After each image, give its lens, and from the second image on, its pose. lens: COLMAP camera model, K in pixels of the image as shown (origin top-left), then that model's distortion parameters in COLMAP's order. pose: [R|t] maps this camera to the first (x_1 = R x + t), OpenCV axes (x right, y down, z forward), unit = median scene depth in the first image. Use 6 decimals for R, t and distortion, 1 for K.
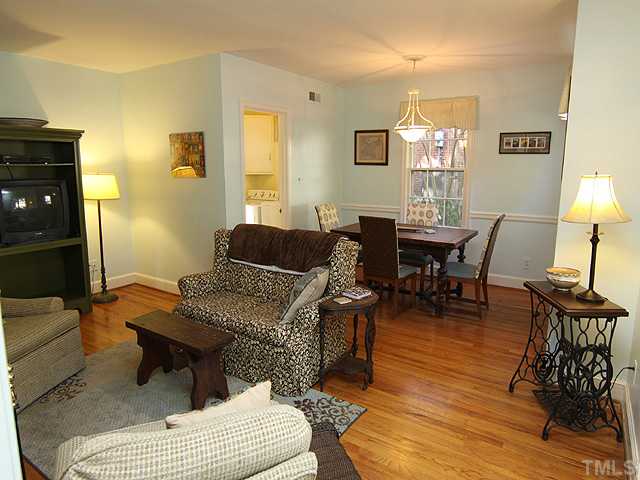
lens RADIAL K [[410.6, 0, 324.1], [0, 410.6, 236.8], [0, 0, 1]] dist [-0.019200, 0.003963]
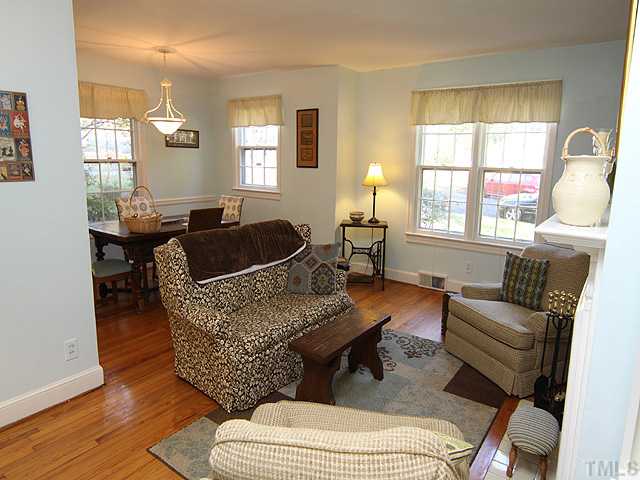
lens RADIAL K [[410.6, 0, 320.2], [0, 410.6, 232.7], [0, 0, 1]] dist [-0.019200, 0.003963]
pose [[0.054156, -0.179337, 0.982296, -0.744521], [0.160595, 0.972497, 0.168695, -0.099261], [-0.985534, 0.148616, 0.081467, 0.553672]]
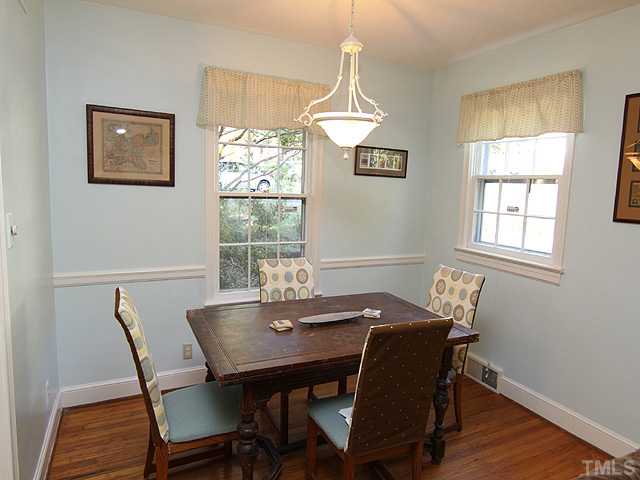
lens RADIAL K [[410.6, 0, 323.9], [0, 410.6, 233.6], [0, 0, 1]] dist [-0.019200, 0.003963]
pose [[0.508326, -0.079666, 0.857472, -0.225685], [0.116836, 0.992885, 0.022985, -0.132299], [-0.853202, 0.088499, 0.514018, 0.731440]]
